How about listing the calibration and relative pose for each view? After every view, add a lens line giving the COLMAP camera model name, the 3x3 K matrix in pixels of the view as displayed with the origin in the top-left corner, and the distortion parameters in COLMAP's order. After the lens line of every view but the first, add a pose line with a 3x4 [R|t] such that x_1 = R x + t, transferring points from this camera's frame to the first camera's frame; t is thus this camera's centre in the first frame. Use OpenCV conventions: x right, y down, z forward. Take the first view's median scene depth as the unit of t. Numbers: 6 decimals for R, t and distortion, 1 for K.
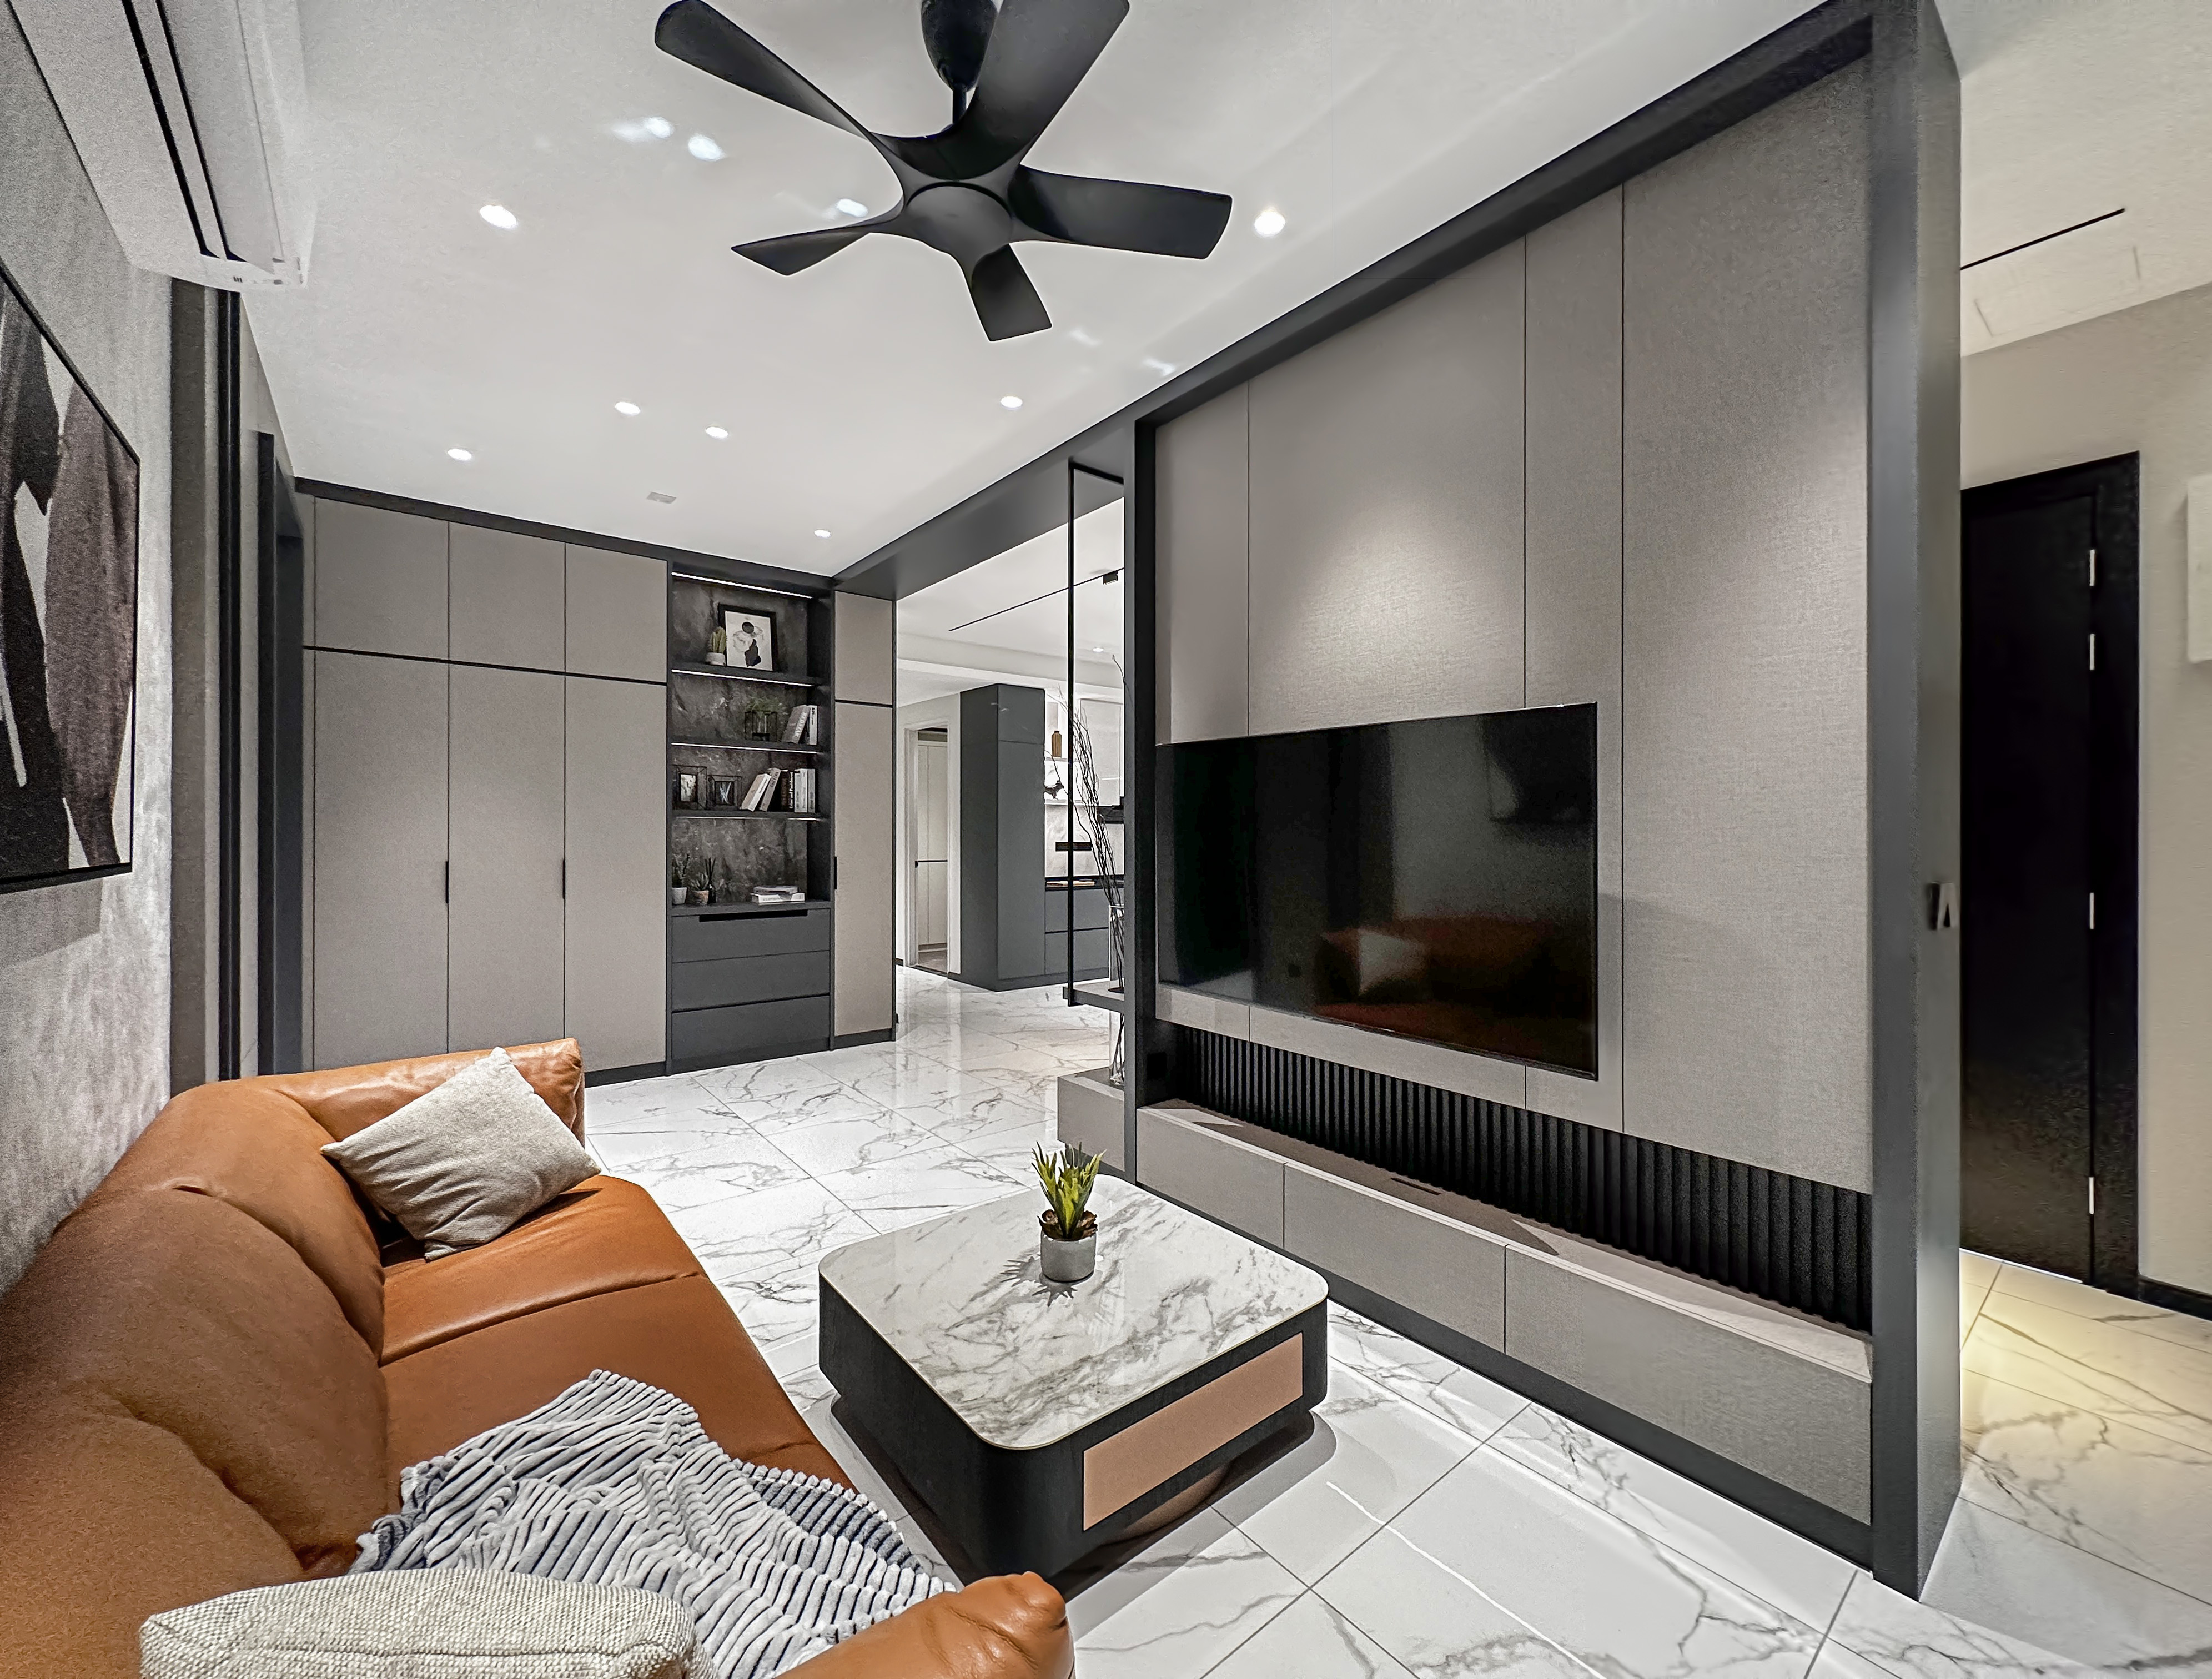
lens RADIAL K [[889.3, 0, 1121.4], [0, 889.3, 857.8], [0, 0, 1]] dist [0.001899, 0.000596]
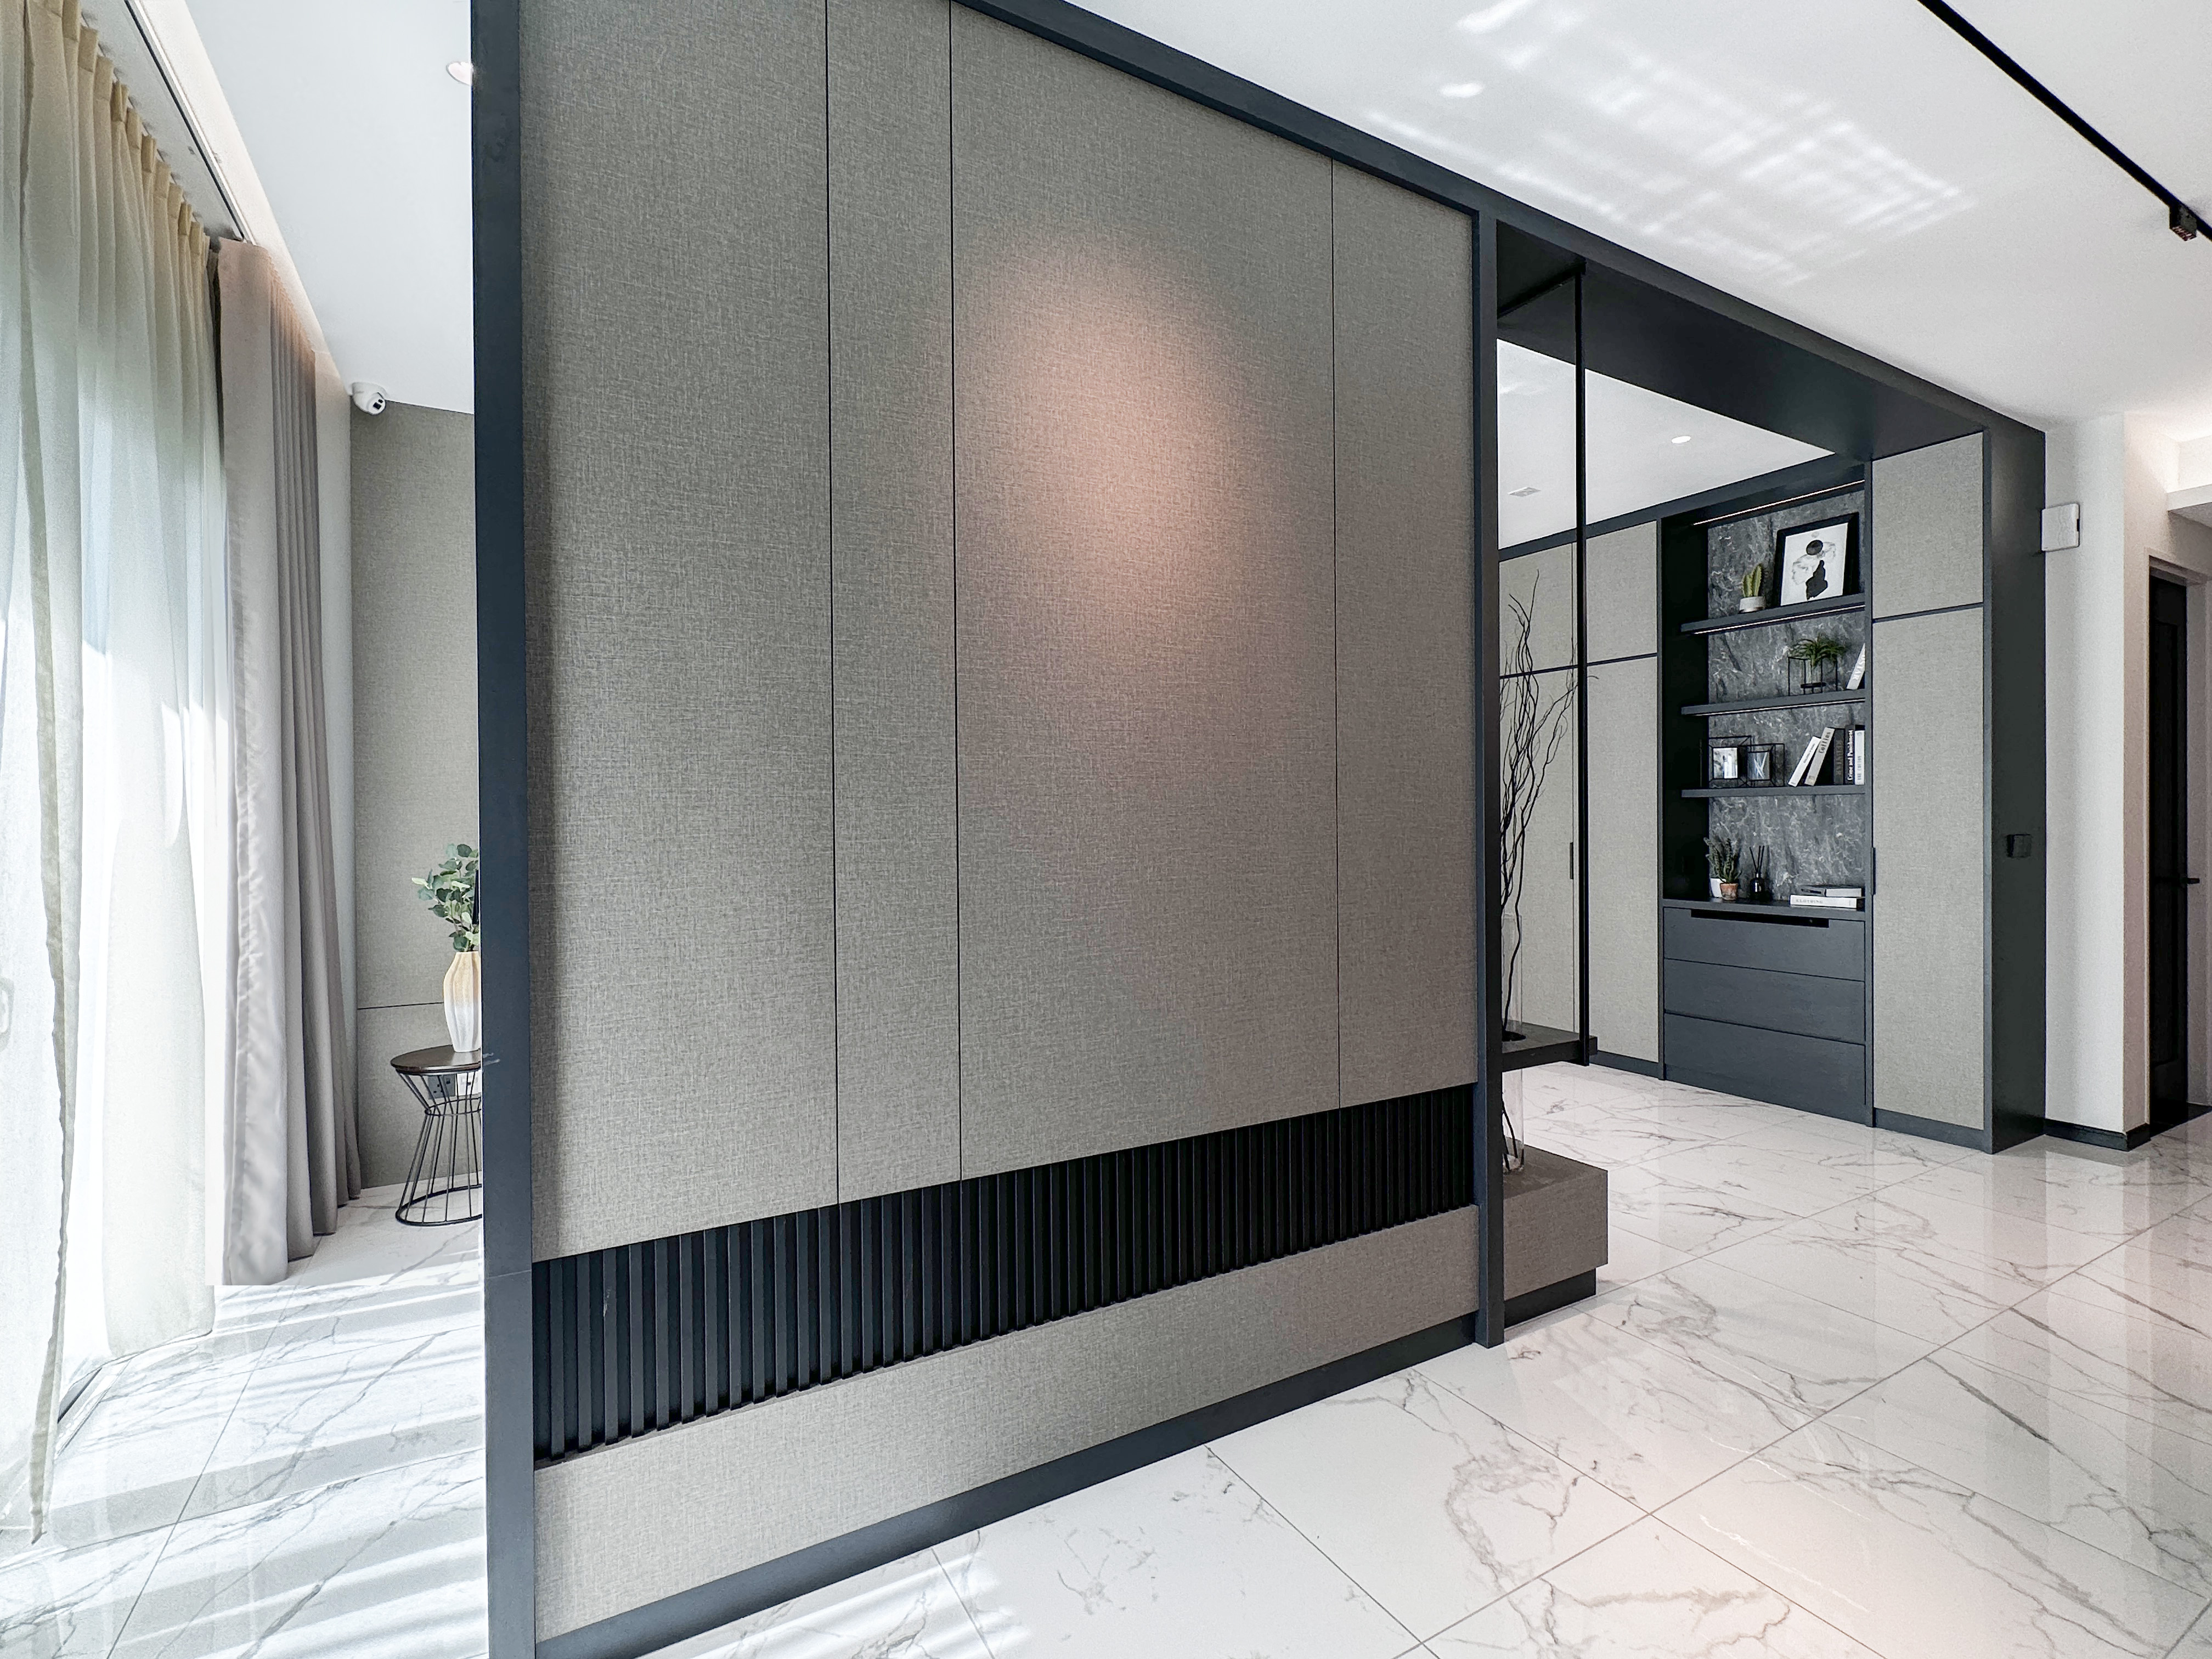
lens RADIAL K [[1019.0, 0, 1093.0], [0, 1019.0, 831.0], [0, 0, 1]] dist [-0.001449, -0.000118]
pose [[-0.163969, 0.004985, -0.986453, 0.975481], [-0.021576, 0.999730, 0.008638, -0.012014], [0.986229, 0.022700, -0.163817, 0.931822]]
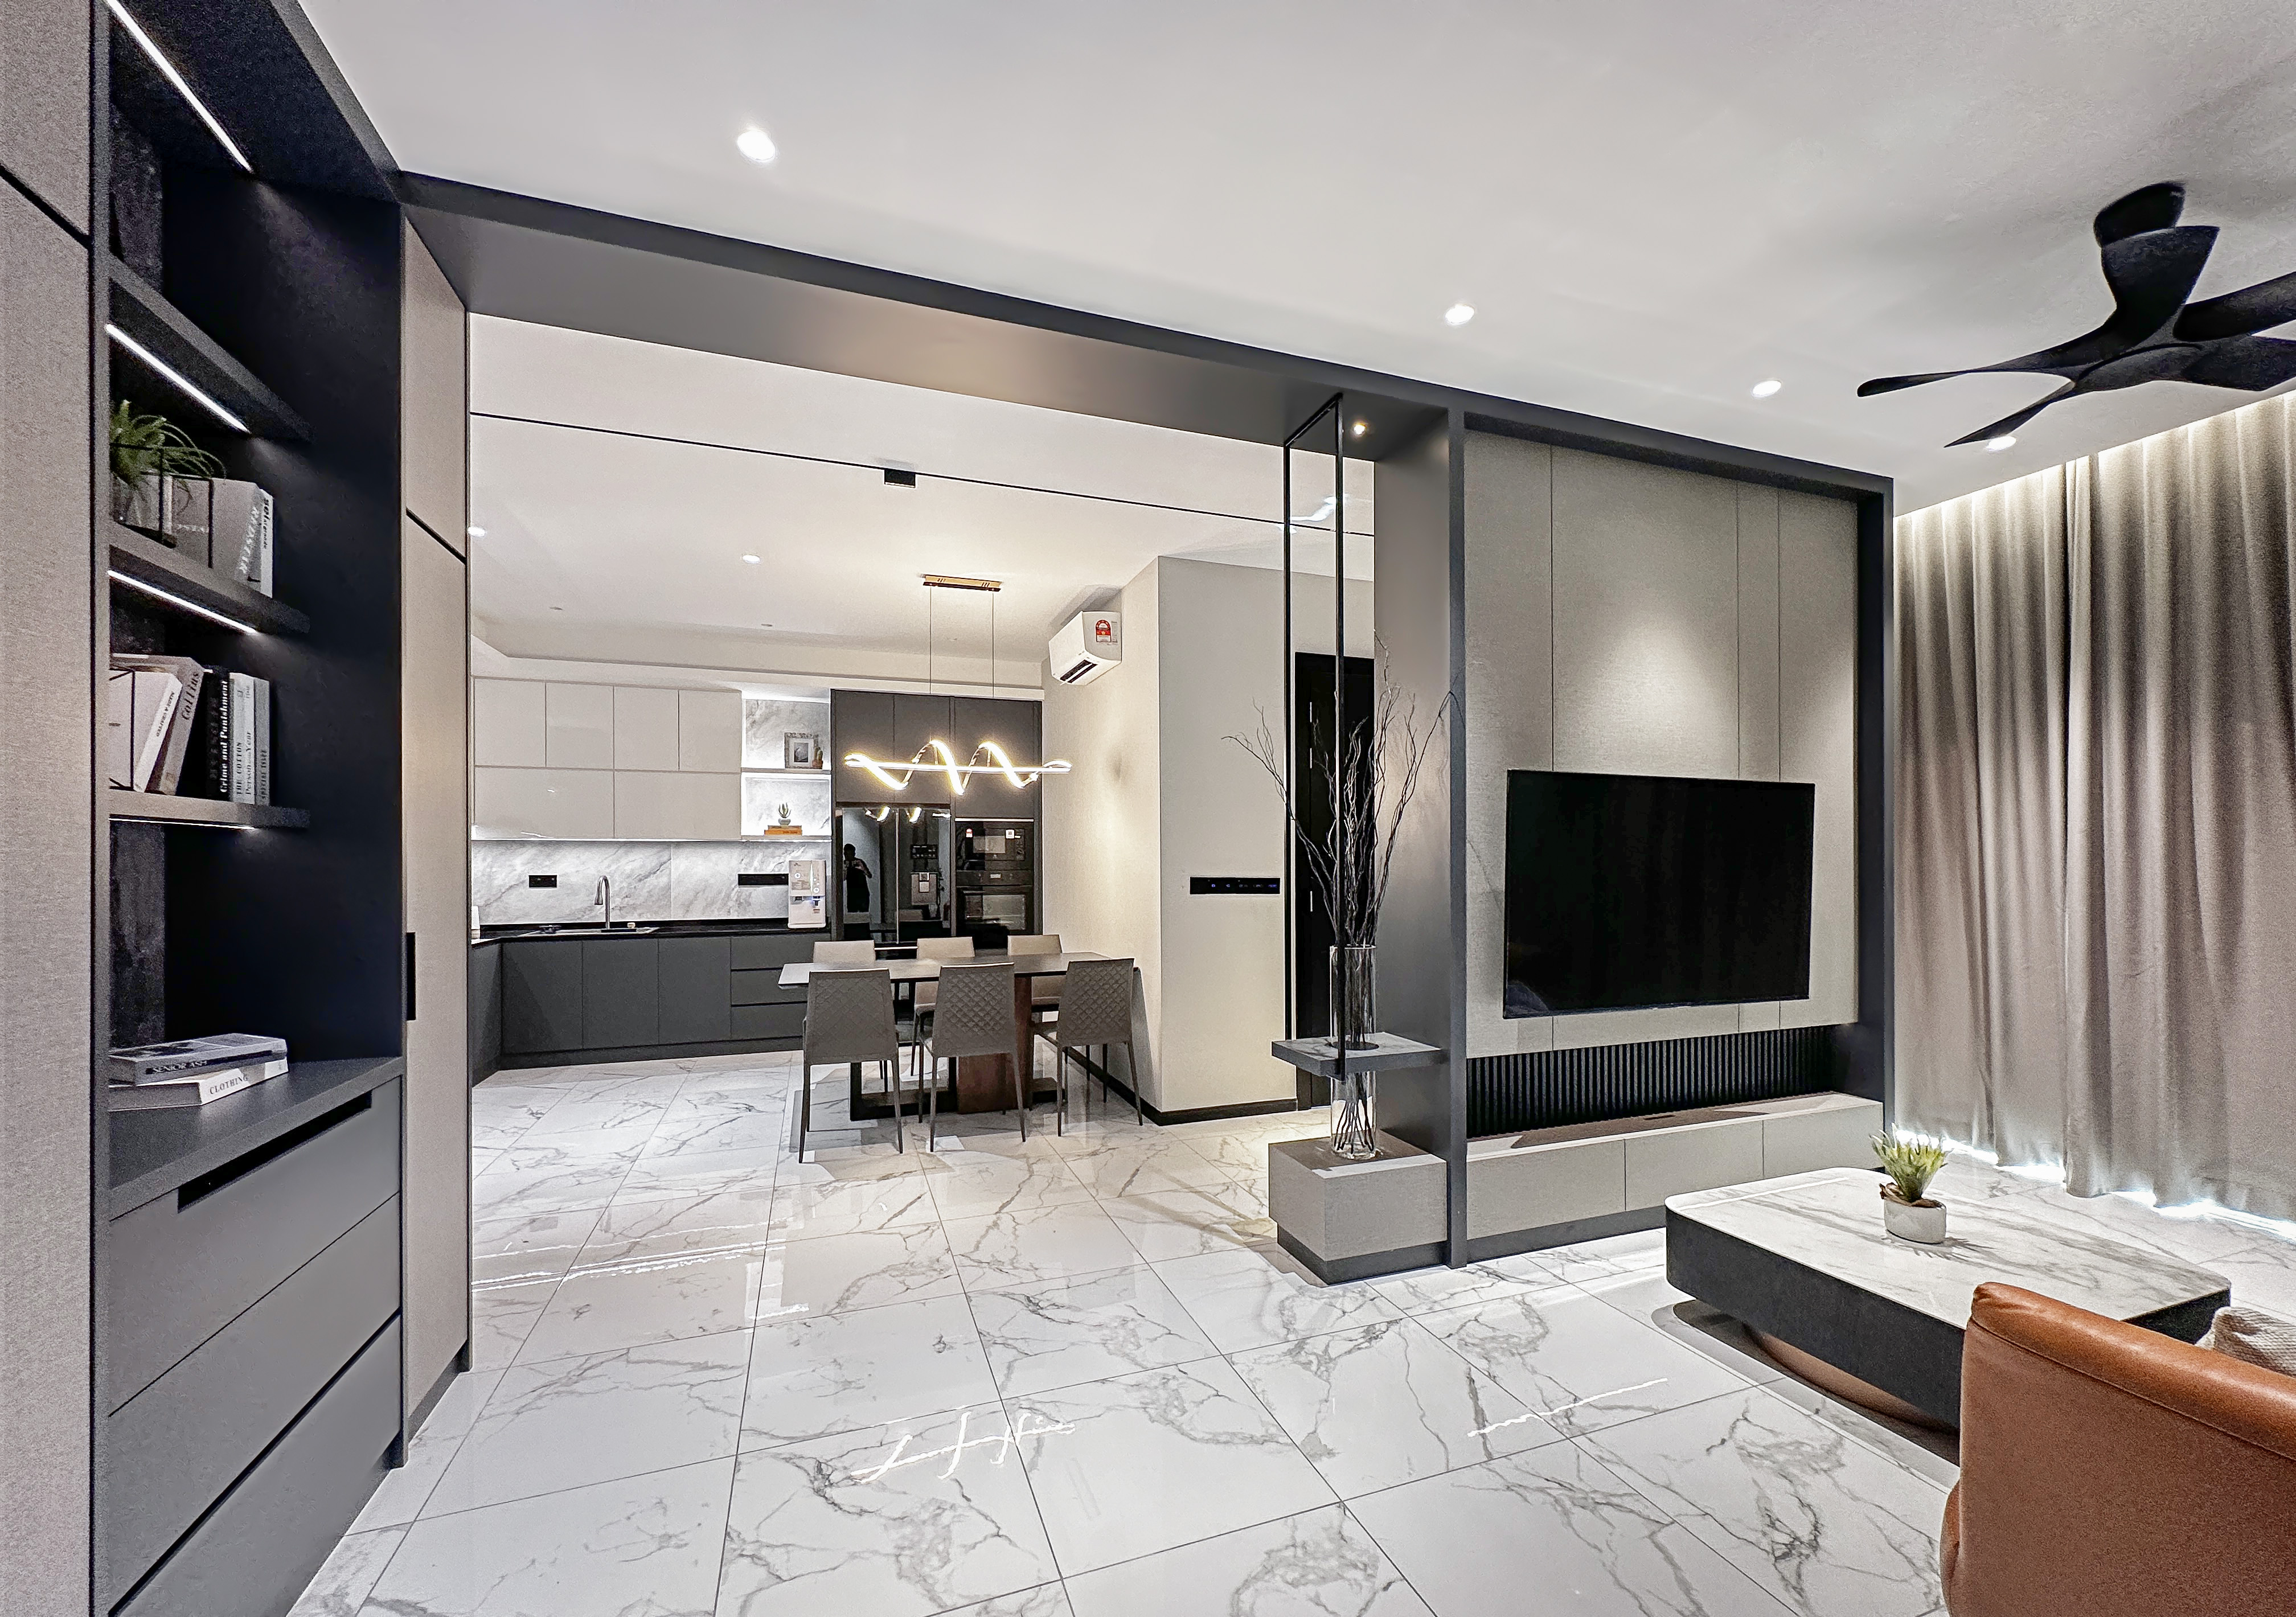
lens RADIAL K [[900.2, 0, 1150.3], [0, 900.2, 871.9], [0, 0, 1]] dist [-0.002388, -0.000083]
pose [[0.336028, -0.014506, 0.941740, -0.992526], [0.031864, 0.999484, 0.004026, -0.031261], [-0.941313, 0.028655, 0.336317, 1.018171]]
